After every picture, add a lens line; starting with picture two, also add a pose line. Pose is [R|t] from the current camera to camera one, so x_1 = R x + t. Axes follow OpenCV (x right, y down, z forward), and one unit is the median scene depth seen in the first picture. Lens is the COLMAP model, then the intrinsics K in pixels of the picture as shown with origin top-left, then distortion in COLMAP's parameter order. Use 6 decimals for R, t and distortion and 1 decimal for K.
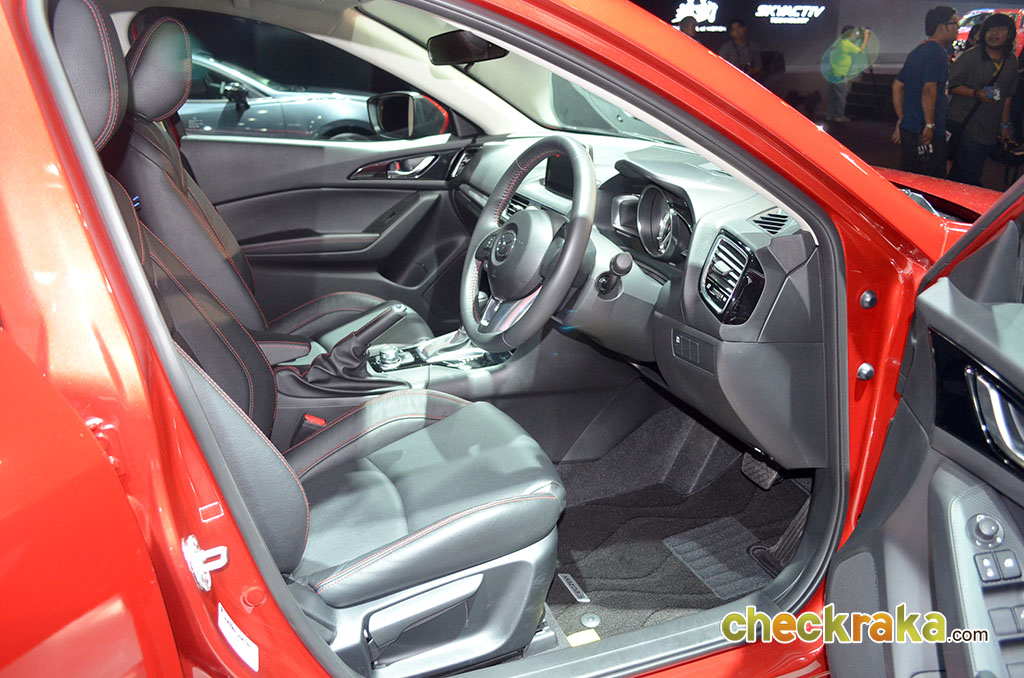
lens RADIAL K [[792.6, 0, 512.0], [0, 792.6, 339.0], [0, 0, 1]] dist [-0.001073, -0.105286]
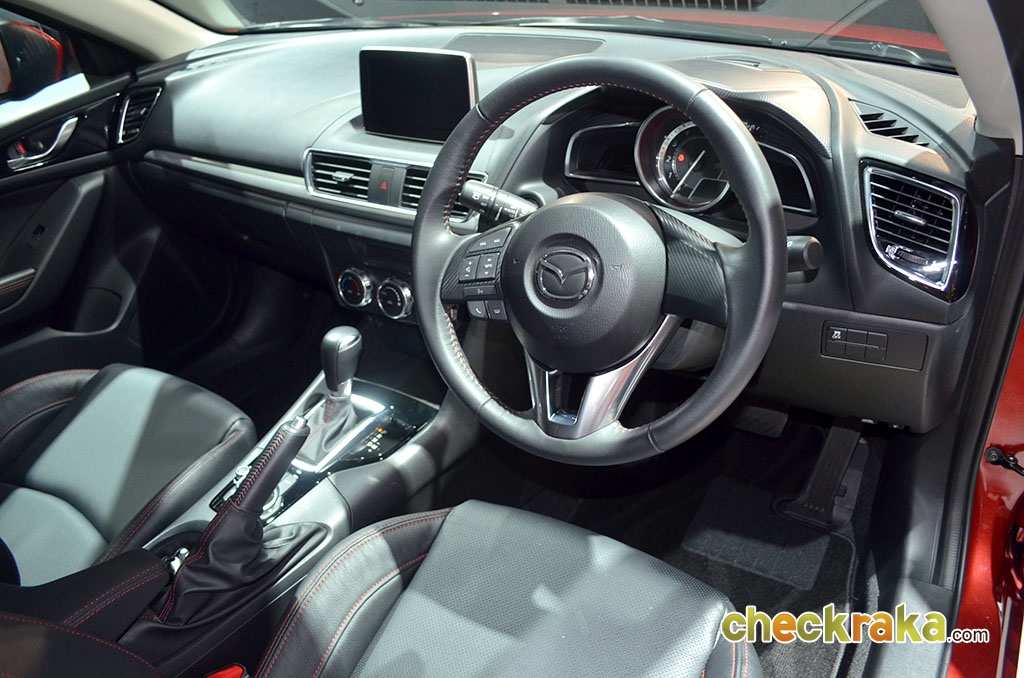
lens RADIAL K [[792.6, 0, 512.0], [0, 792.6, 339.0], [0, 0, 1]] dist [-0.001073, -0.105286]
pose [[0.802106, -0.359329, 0.476979, -0.177317], [0.275165, 0.931259, 0.238832, -0.123725], [-0.530010, -0.060321, 0.845843, 0.312025]]
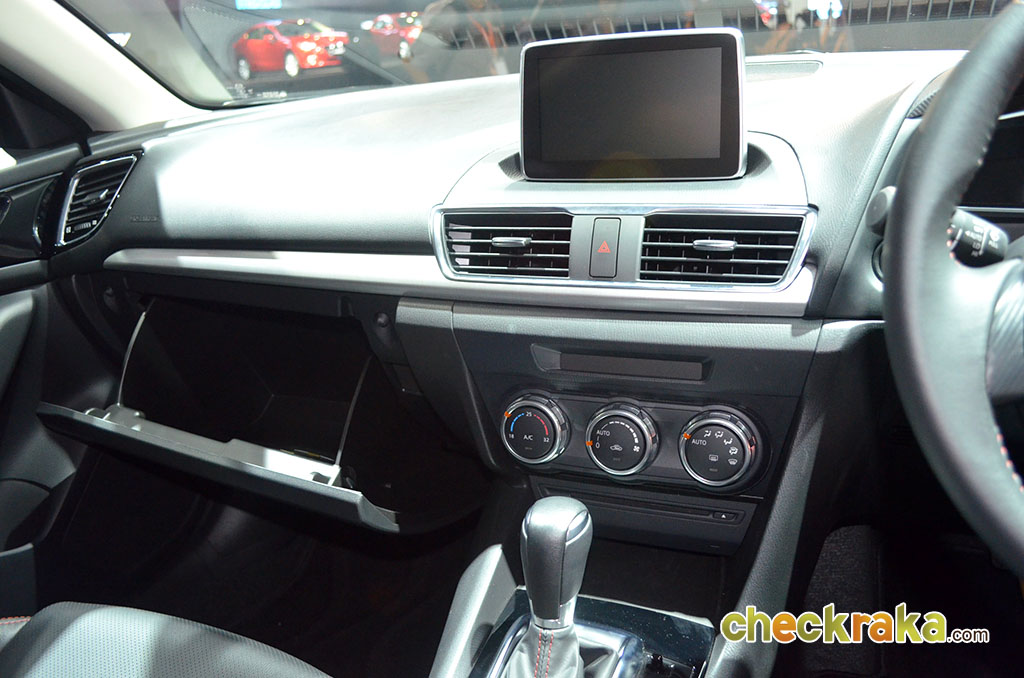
lens RADIAL K [[792.6, 0, 512.0], [0, 792.6, 339.0], [0, 0, 1]] dist [-0.001073, -0.105286]
pose [[0.680779, -0.298875, 0.668740, -0.197713], [0.325315, 0.941357, 0.089541, -0.122290], [-0.656285, 0.156593, 0.738085, 0.573536]]
